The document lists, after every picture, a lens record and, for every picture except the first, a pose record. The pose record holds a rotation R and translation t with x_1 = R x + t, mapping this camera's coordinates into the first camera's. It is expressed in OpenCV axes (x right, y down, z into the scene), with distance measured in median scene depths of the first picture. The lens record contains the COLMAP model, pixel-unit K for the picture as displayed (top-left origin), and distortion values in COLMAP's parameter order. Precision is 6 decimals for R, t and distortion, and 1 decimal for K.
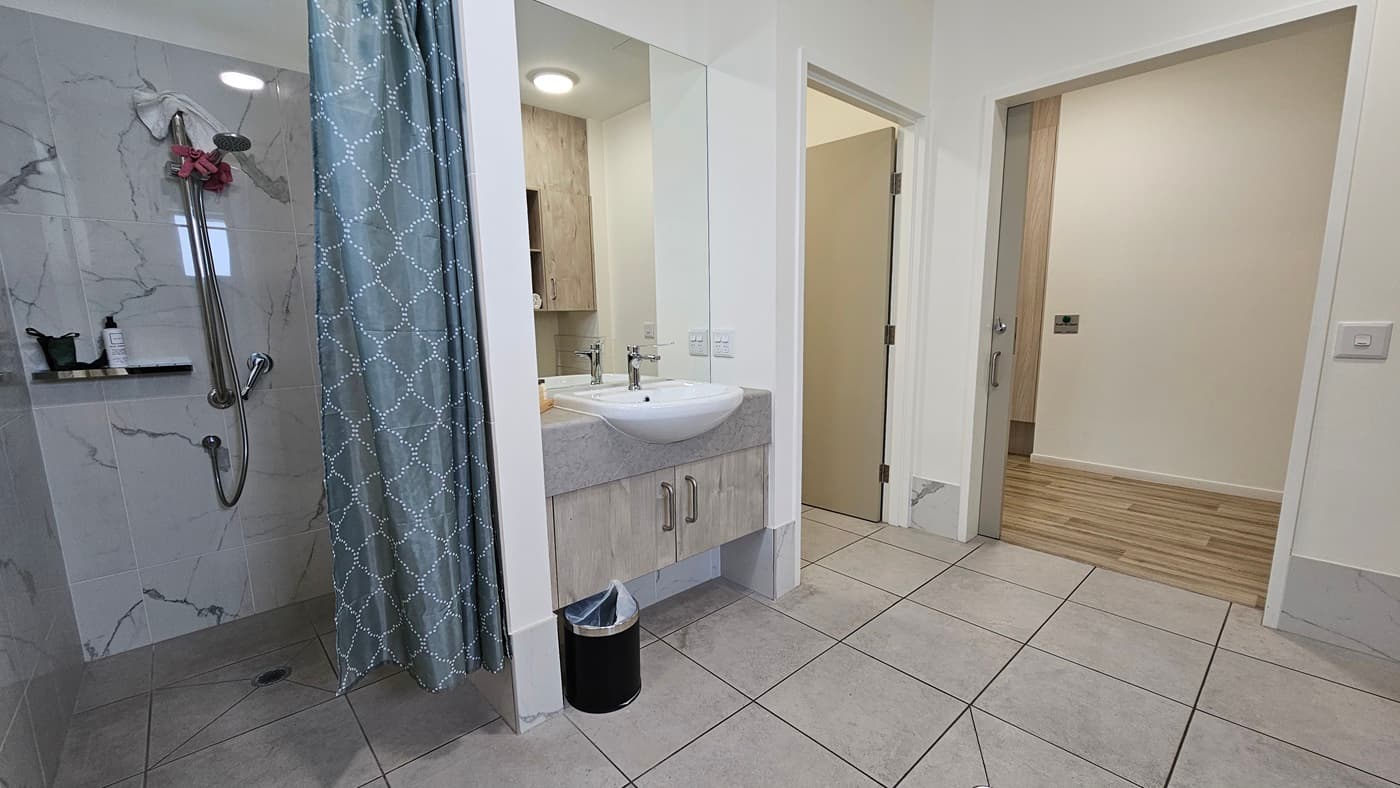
lens RADIAL K [[571.4, 0, 699.8], [0, 571.4, 406.2], [0, 0, 1]] dist [0.001263, 0.000163]
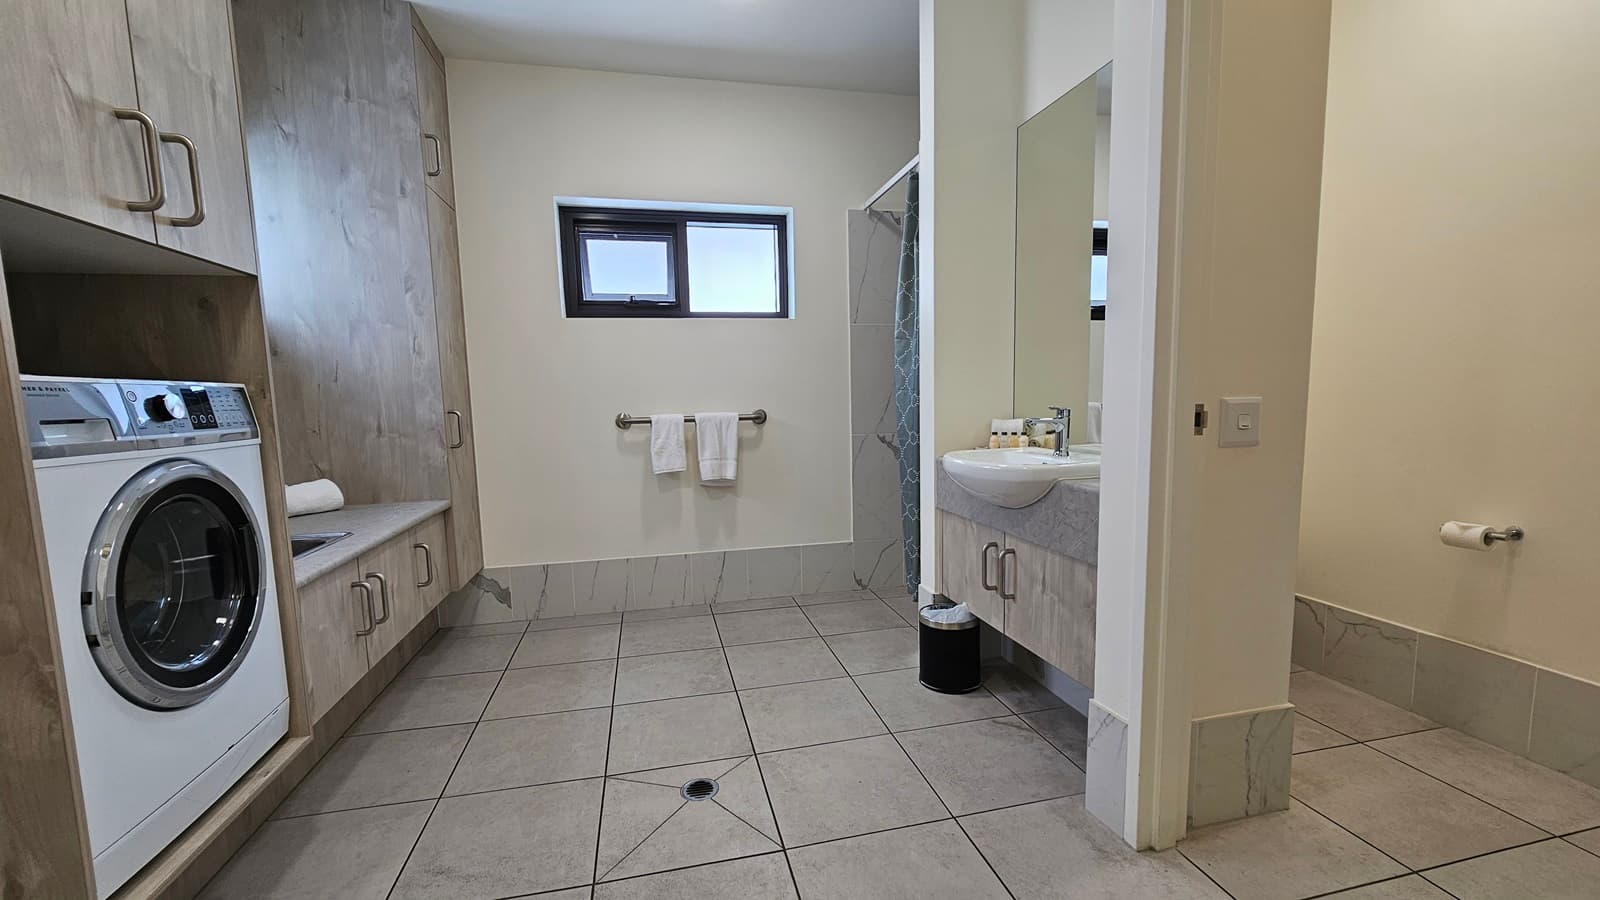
lens RADIAL K [[653.0, 0, 798.7], [0, 653.0, 457.0], [0, 0, 1]] dist [0.001263, 0.000163]
pose [[-0.483964, 0.108618, -0.868321, 1.009607], [-0.111655, 0.976492, 0.184380, -0.173509], [0.867935, 0.186186, -0.460460, 1.112888]]
